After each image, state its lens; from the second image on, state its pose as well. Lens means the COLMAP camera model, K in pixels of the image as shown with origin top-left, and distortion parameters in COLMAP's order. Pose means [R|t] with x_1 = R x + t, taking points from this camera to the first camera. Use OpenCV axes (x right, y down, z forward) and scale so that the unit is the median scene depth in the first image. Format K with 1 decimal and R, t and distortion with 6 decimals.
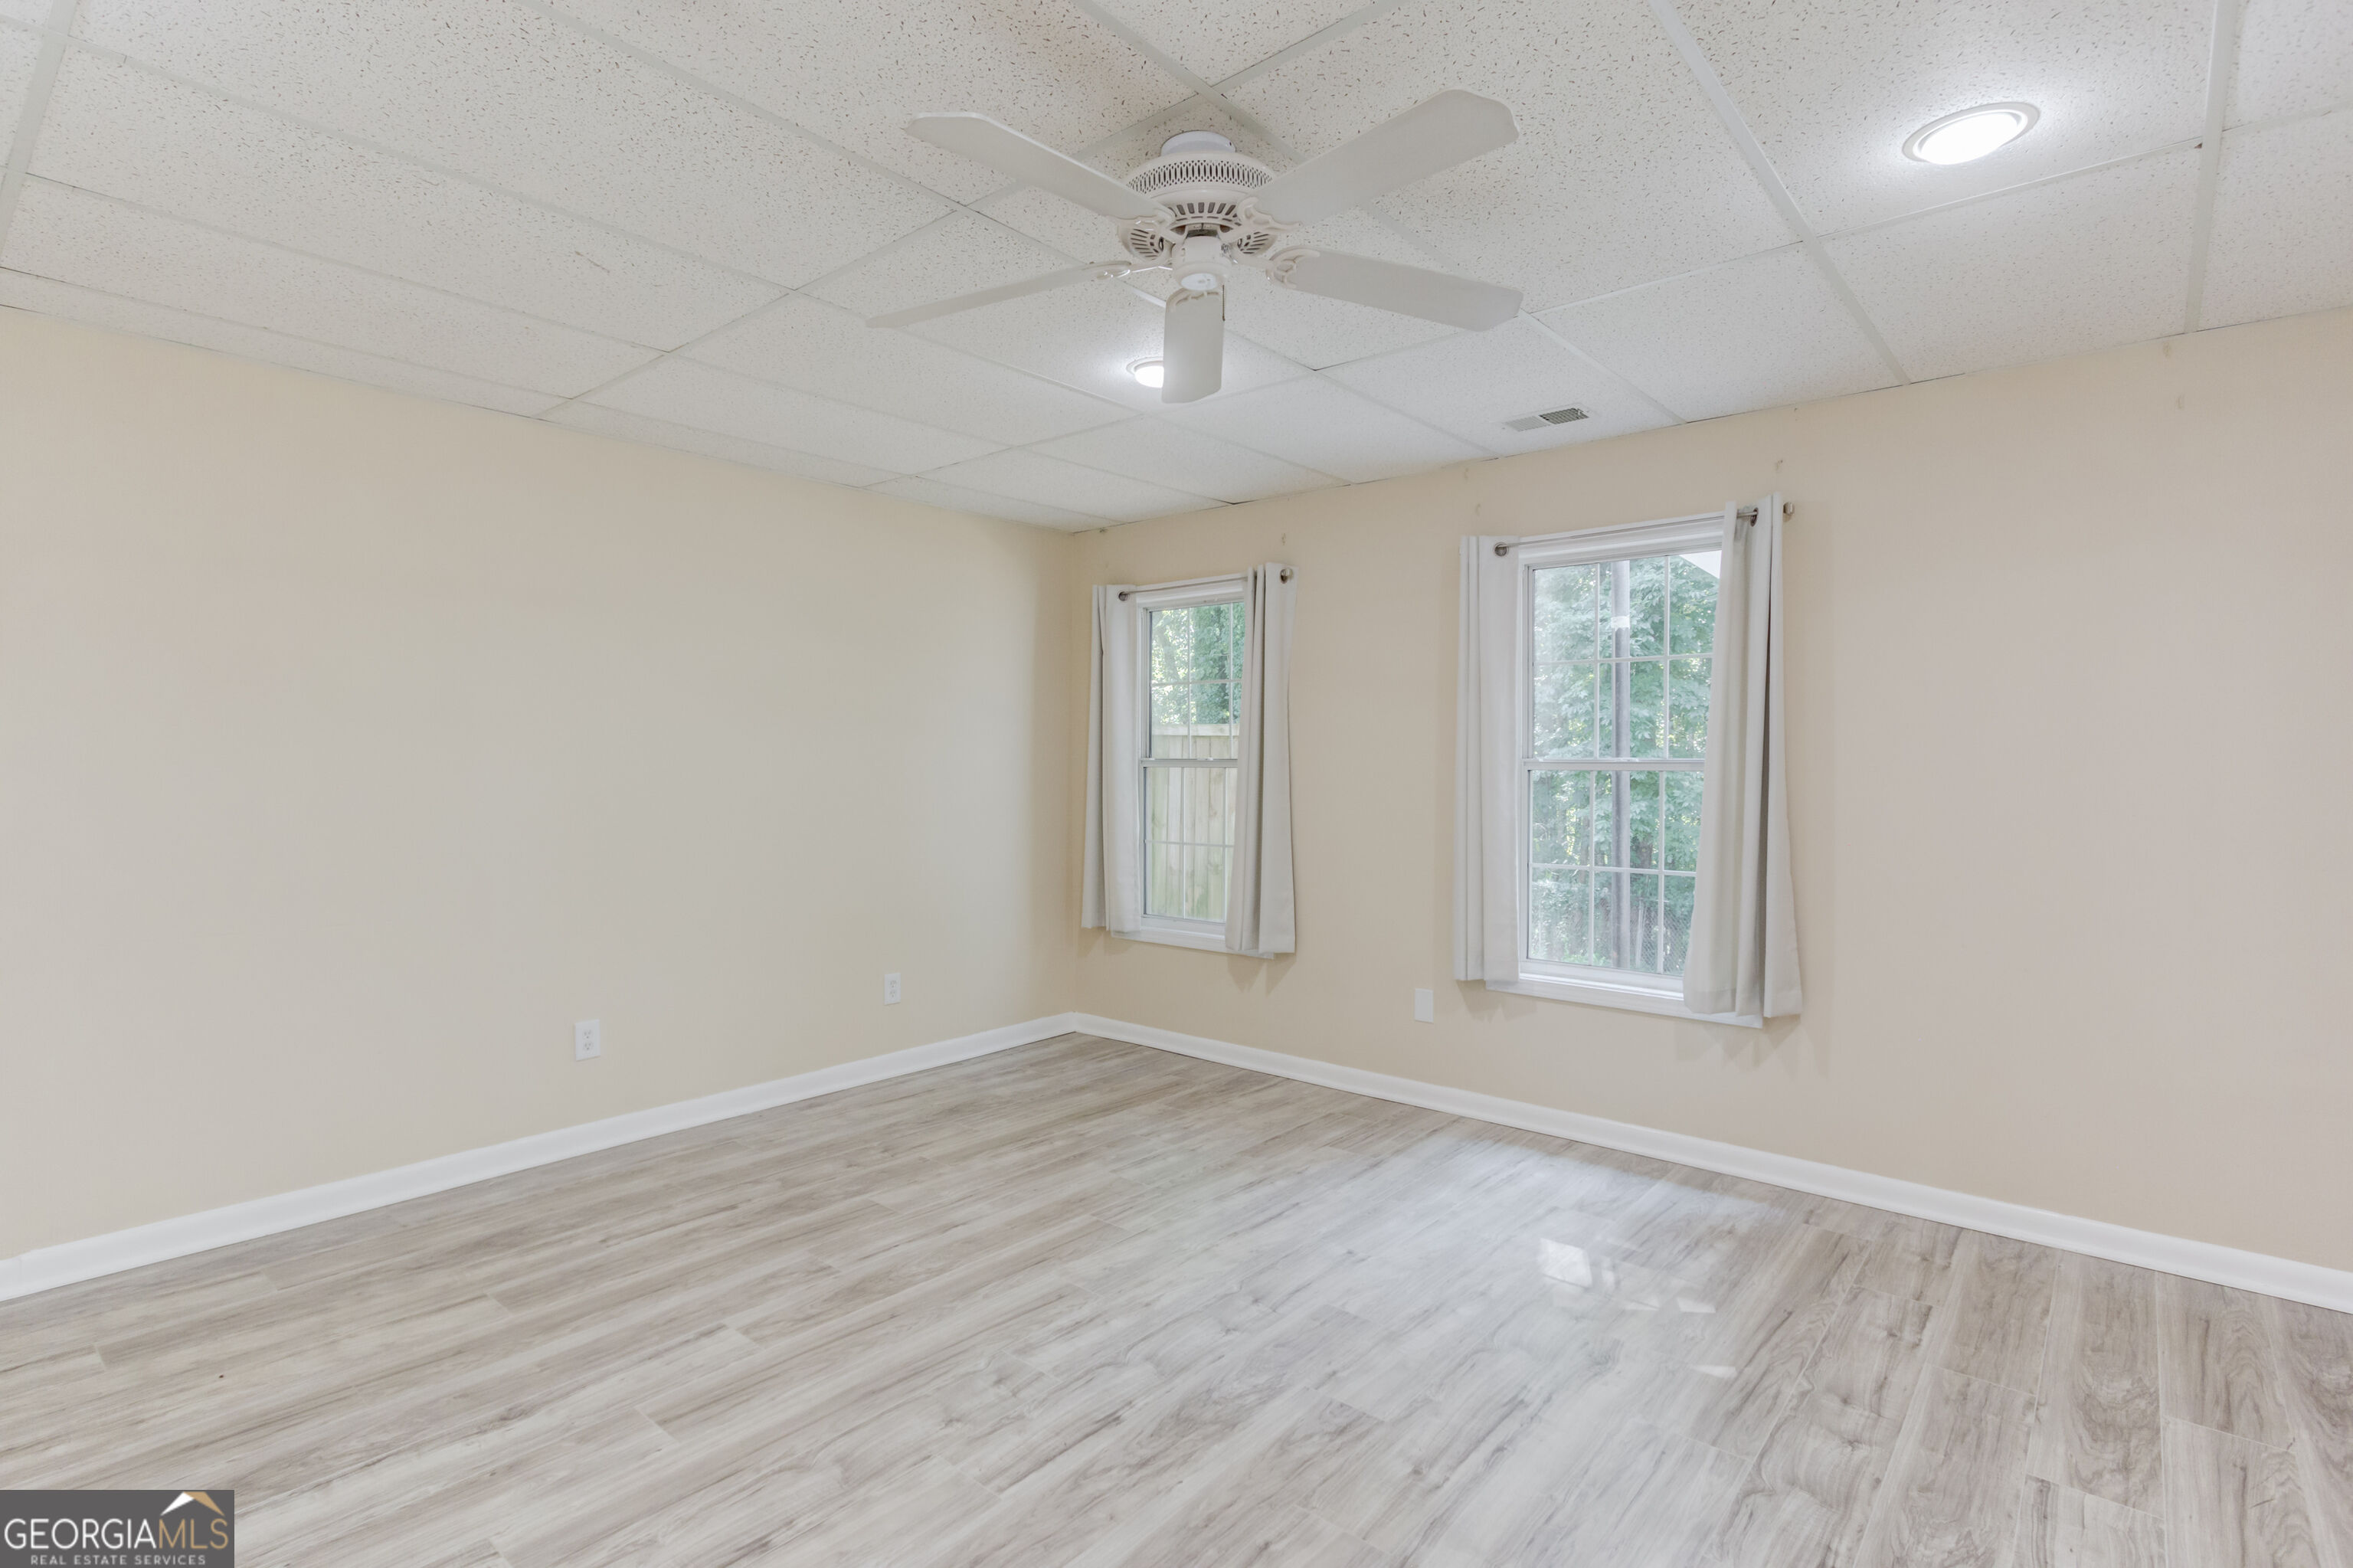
lens RADIAL K [[1112.2, 0, 1176.5], [0, 1112.2, 784.0], [0, 0, 1]] dist [-0.034055, 0.021874]
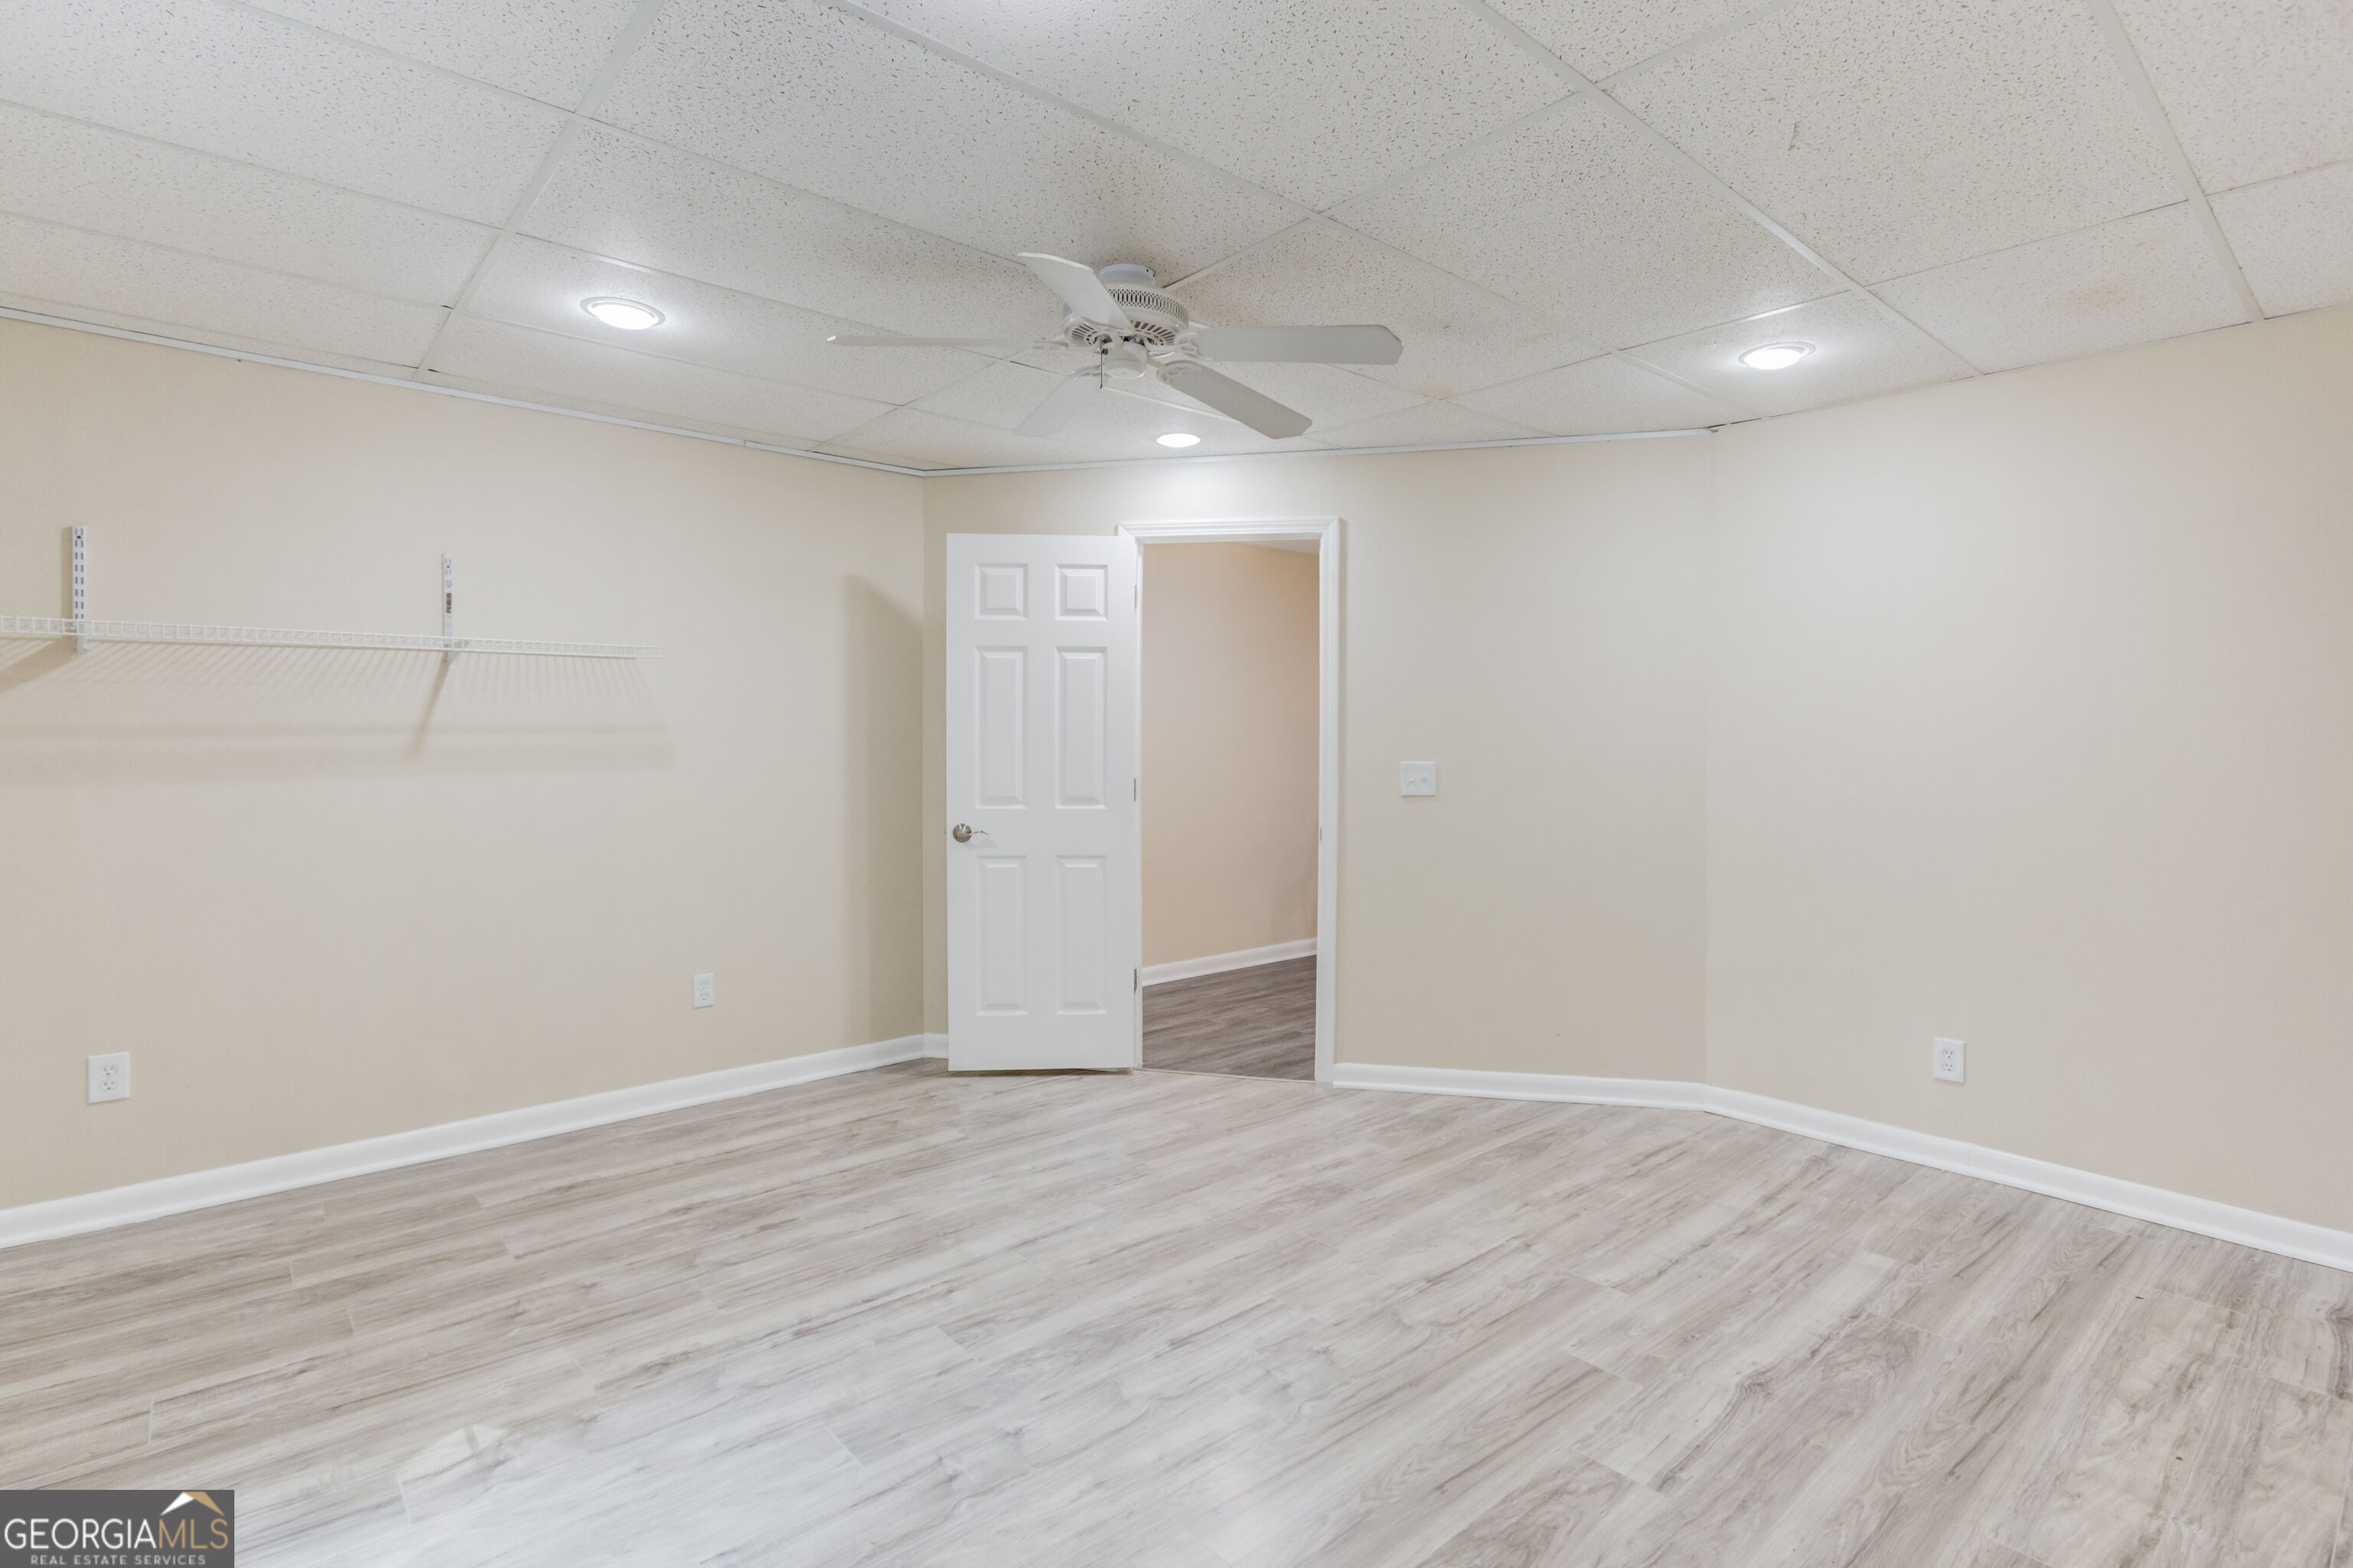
lens RADIAL K [[1112.2, 0, 1176.5], [0, 1112.2, 784.0], [0, 0, 1]] dist [-0.034055, 0.021874]
pose [[-0.985180, -0.015638, 0.170807, -0.228792], [-0.004519, 0.997856, 0.065291, -0.047294], [-0.171462, 0.063551, -0.983139, 1.975973]]
